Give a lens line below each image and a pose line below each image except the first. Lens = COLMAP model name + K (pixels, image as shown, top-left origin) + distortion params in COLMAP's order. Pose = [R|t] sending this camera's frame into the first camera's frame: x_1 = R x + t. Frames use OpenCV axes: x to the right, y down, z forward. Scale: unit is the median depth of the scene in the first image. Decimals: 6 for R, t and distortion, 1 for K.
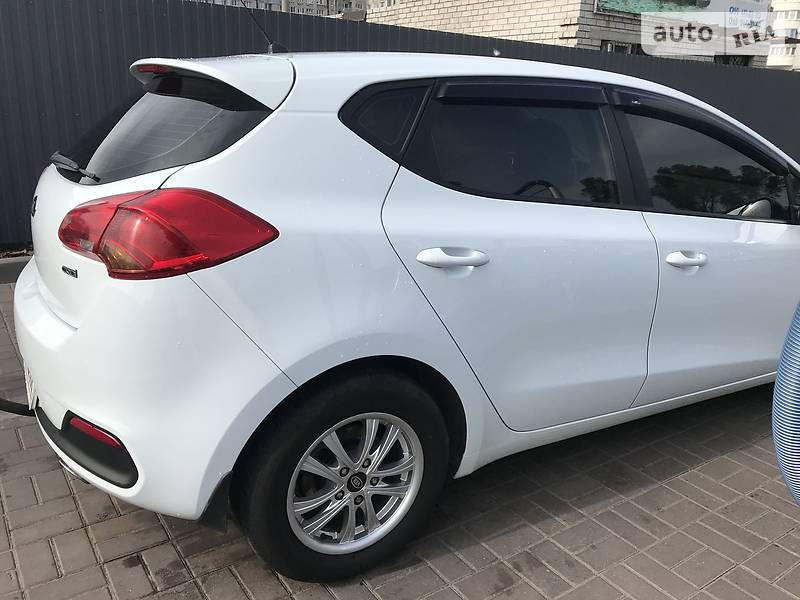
lens RADIAL K [[665.6, 0, 400.5], [0, 665.6, 295.3], [0, 0, 1]] dist [0.021799, -0.021198]
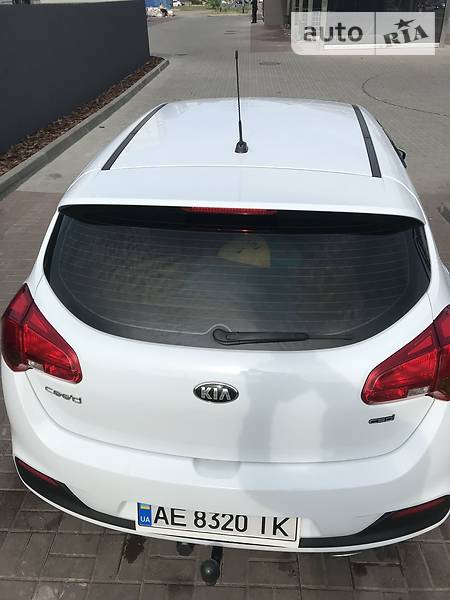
lens RADIAL K [[499.2, 0, 225.6], [0, 499.2, 296.3], [0, 0, 1]] dist [0.021799, -0.021198]
pose [[0.601279, -0.443213, 0.664850, -1.014213], [0.260570, 0.895338, 0.361209, -0.543003], [-0.755358, -0.043948, 0.653837, 0.581443]]
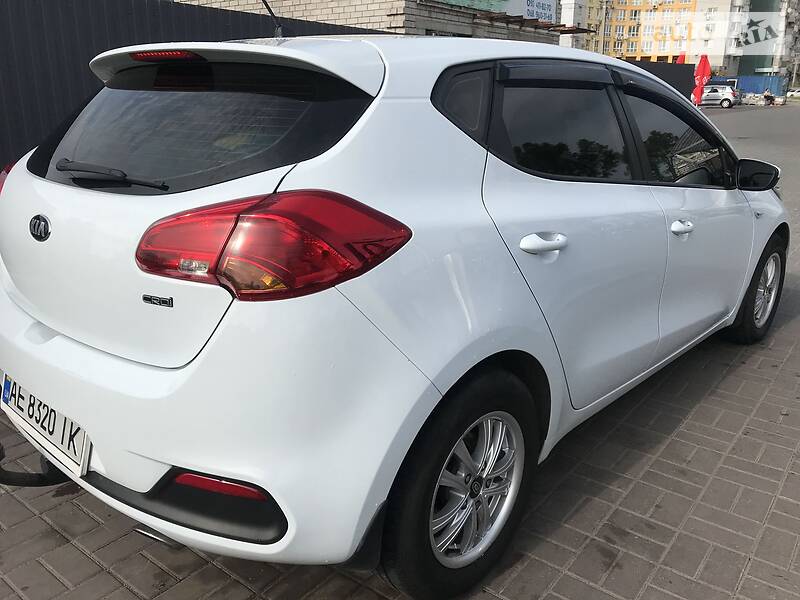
lens RADIAL K [[665.6, 0, 398.7], [0, 665.6, 297.8], [0, 0, 1]] dist [0.021799, -0.021198]
pose [[0.955542, -0.113683, 0.272059, -0.386749], [0.109876, 0.993515, 0.029239, -0.027458], [-0.273619, 0.001954, 0.961836, 0.110903]]
